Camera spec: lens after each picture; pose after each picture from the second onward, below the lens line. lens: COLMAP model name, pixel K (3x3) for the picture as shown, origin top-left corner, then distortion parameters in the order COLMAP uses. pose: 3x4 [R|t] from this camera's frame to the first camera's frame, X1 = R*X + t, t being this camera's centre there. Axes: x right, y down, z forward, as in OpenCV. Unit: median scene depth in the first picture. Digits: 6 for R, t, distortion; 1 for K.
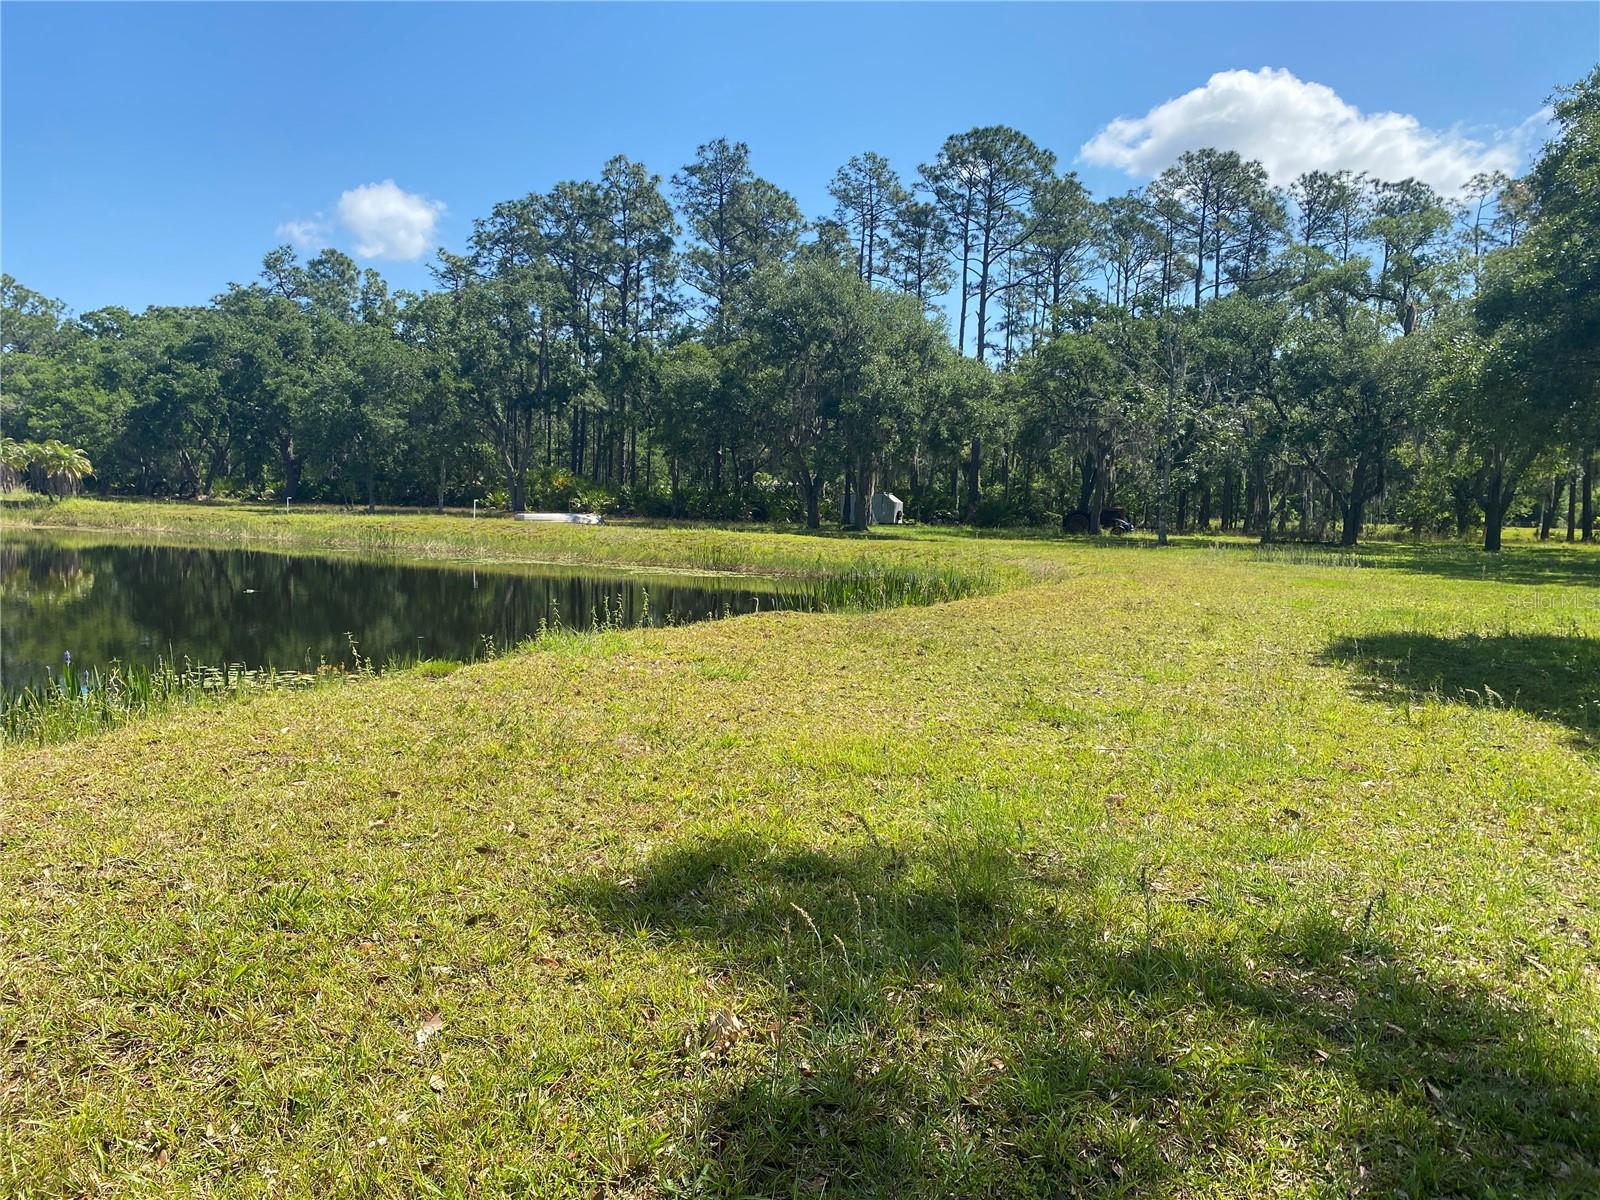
lens RADIAL K [[1214.9, 0, 800.2], [0, 1214.9, 601.2], [0, 0, 1]] dist [0.012750, 0.001797]
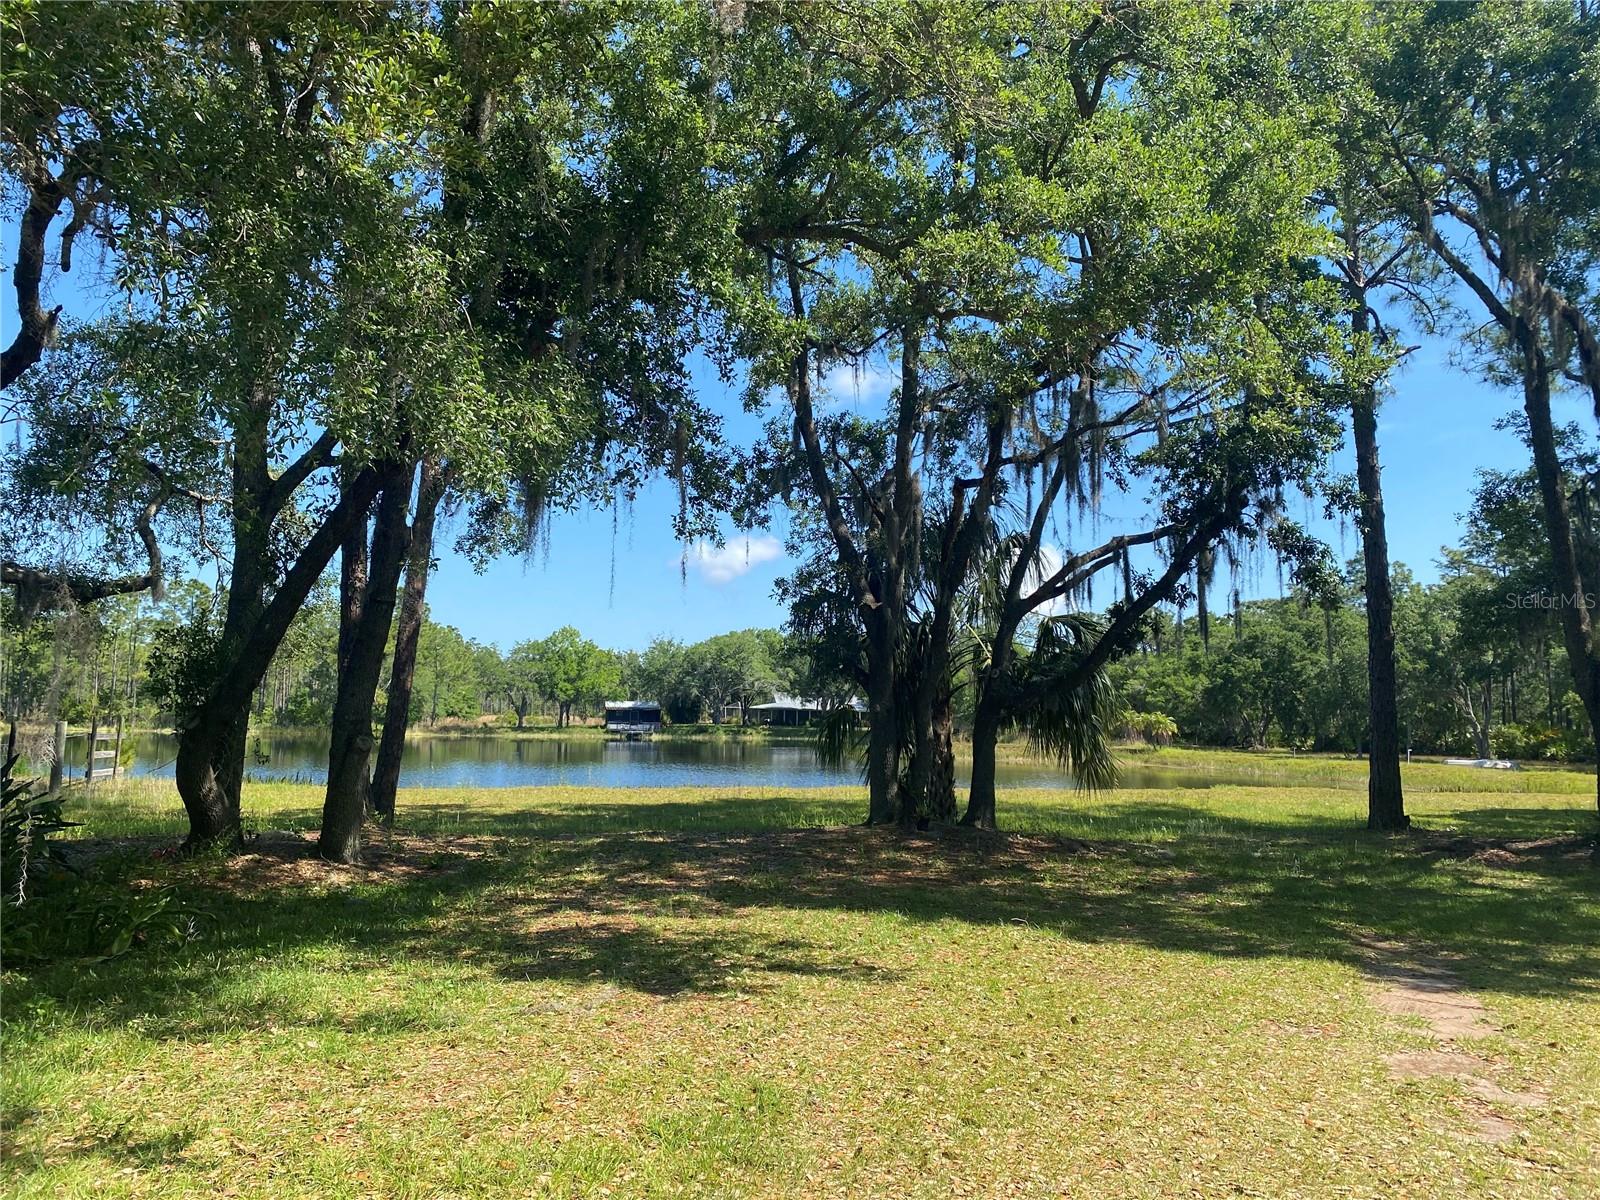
lens RADIAL K [[1214.9, 0, 800.3], [0, 1214.9, 601.4], [0, 0, 1]] dist [0.012750, 0.001797]
pose [[0.661337, -0.086963, -0.745031, 0.236155], [-0.068336, 0.982141, -0.175299, 0.032285], [0.746970, 0.166844, 0.643583, -0.338432]]
